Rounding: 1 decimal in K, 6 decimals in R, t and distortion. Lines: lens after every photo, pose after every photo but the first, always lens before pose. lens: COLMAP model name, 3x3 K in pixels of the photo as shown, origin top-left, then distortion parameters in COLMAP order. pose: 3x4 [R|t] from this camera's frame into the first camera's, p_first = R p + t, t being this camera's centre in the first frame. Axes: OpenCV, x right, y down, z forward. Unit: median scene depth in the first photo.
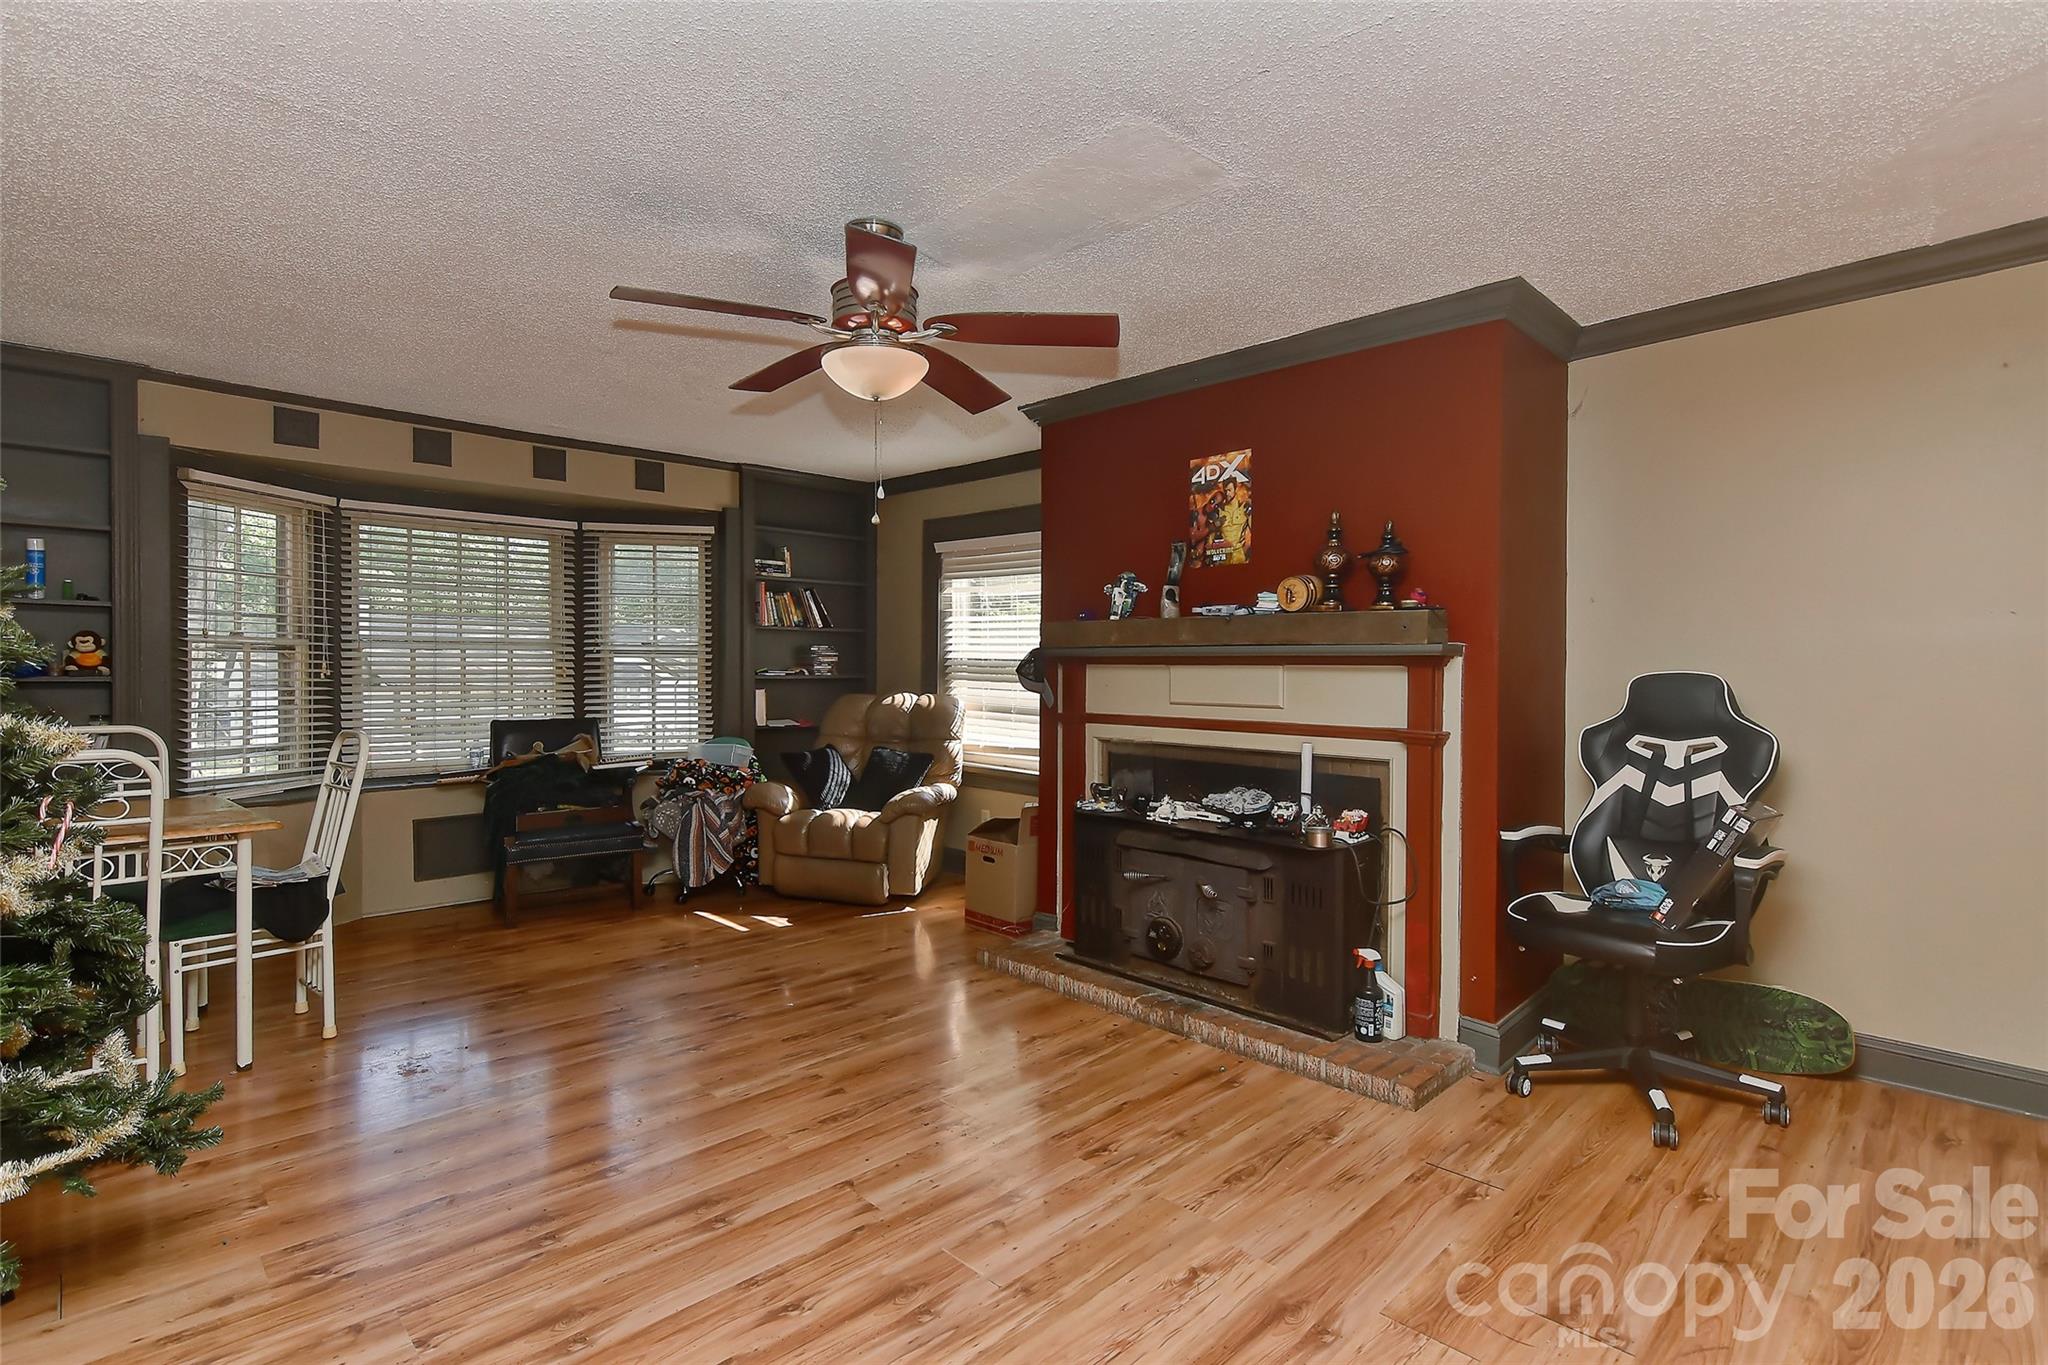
lens RADIAL K [[993.5, 0, 991.6], [0, 993.5, 692.4], [0, 0, 1]] dist [0.016178, -0.002119]
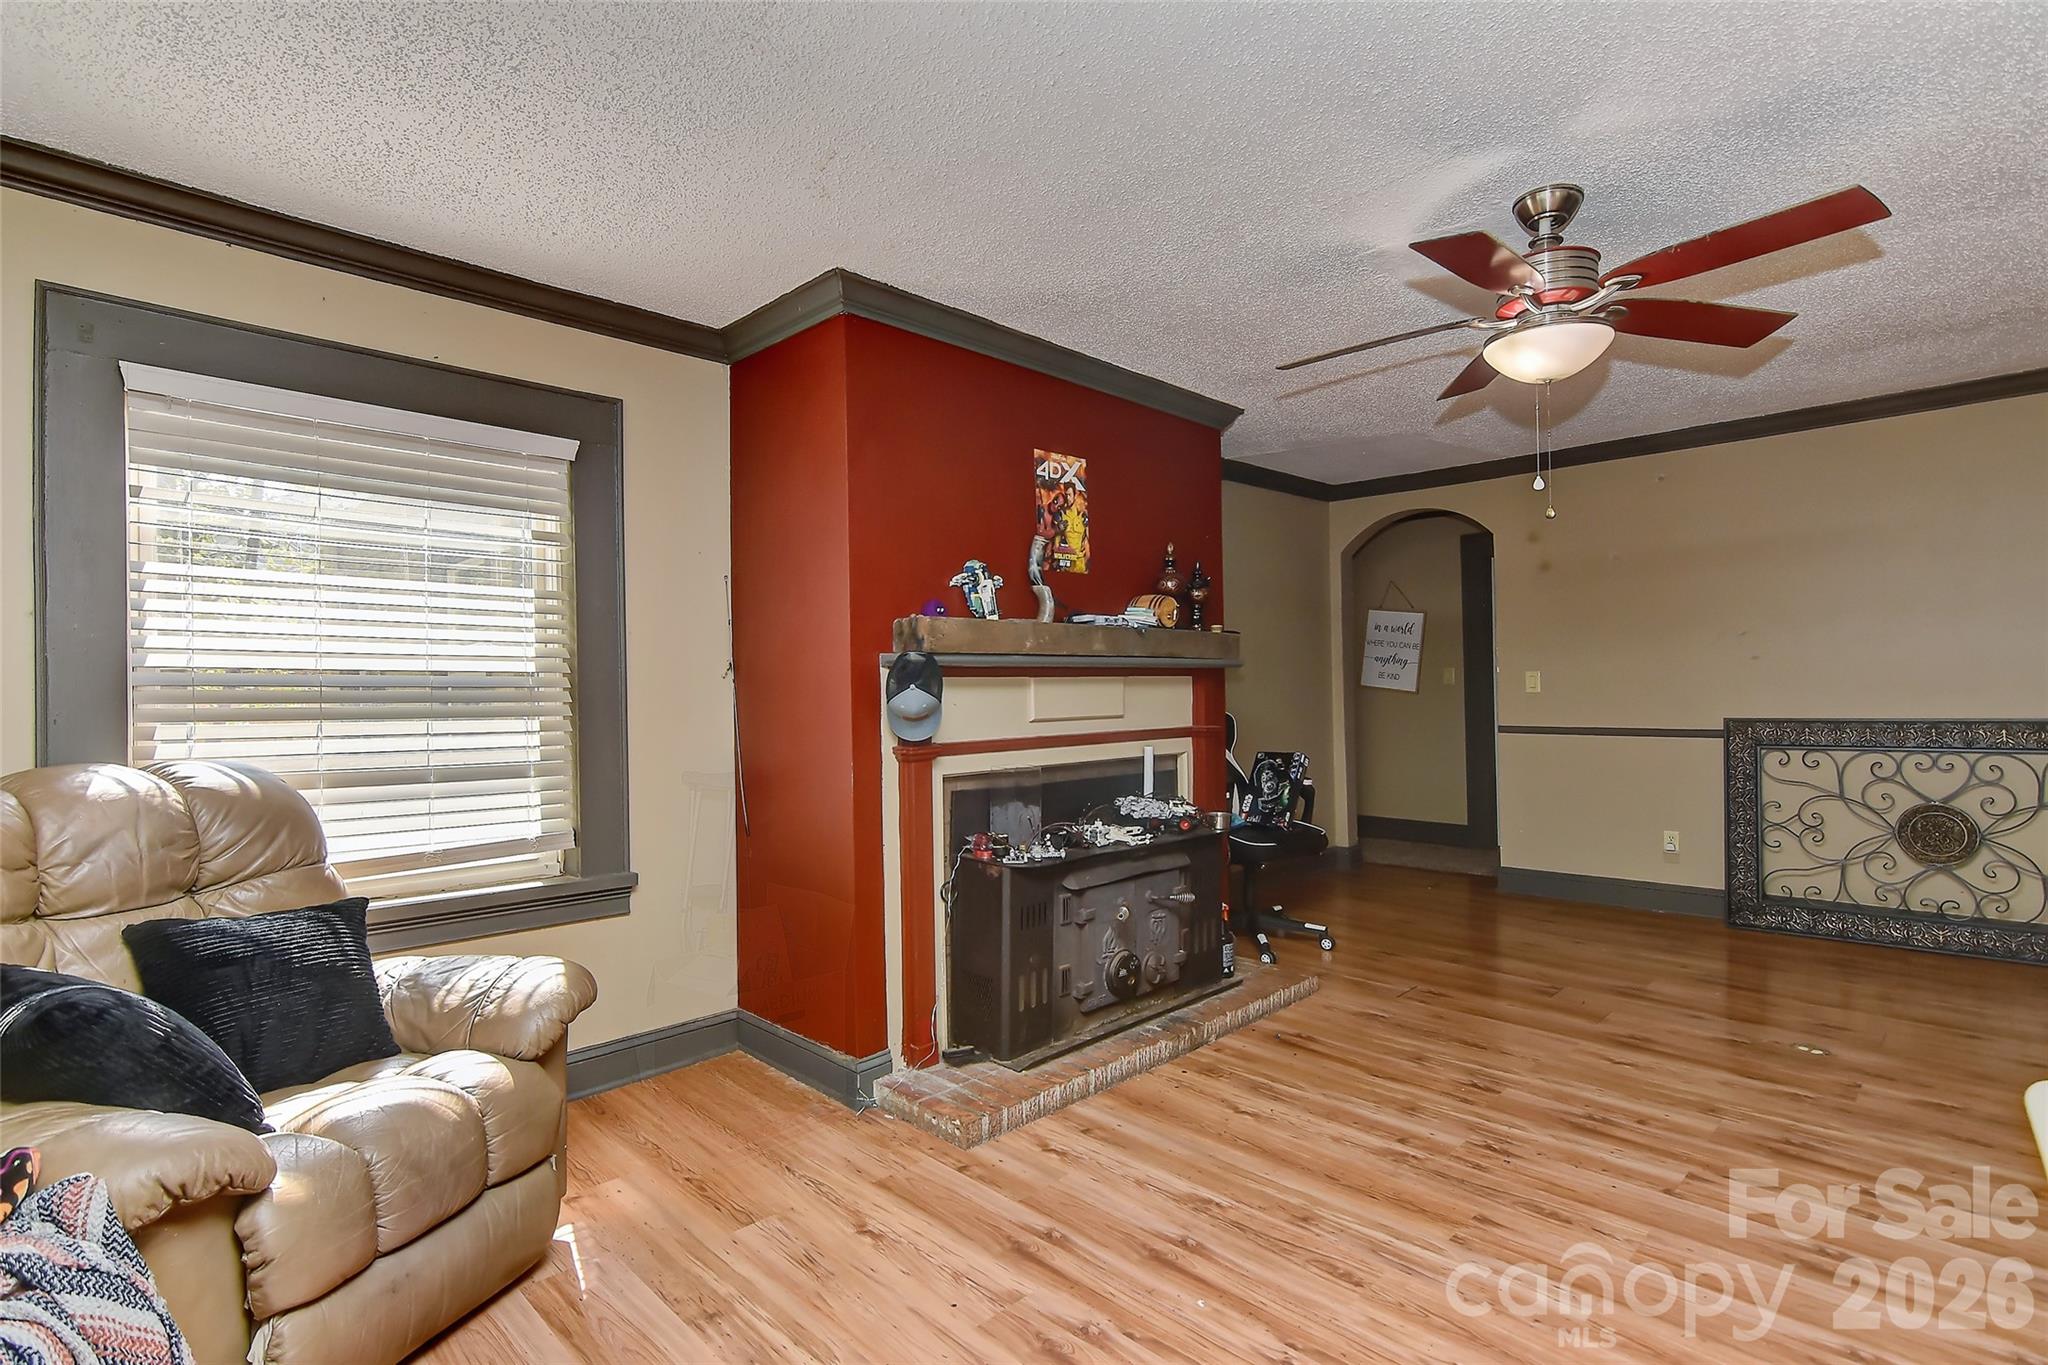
lens RADIAL K [[993.5, 0, 1087.3], [0, 993.5, 670.7], [0, 0, 1]] dist [0.016178, -0.002119]
pose [[-0.055734, -0.010319, 0.998392, -0.723404], [0.027923, 0.999539, 0.011890, -0.044720], [-0.998055, 0.028541, -0.055420, 1.045163]]
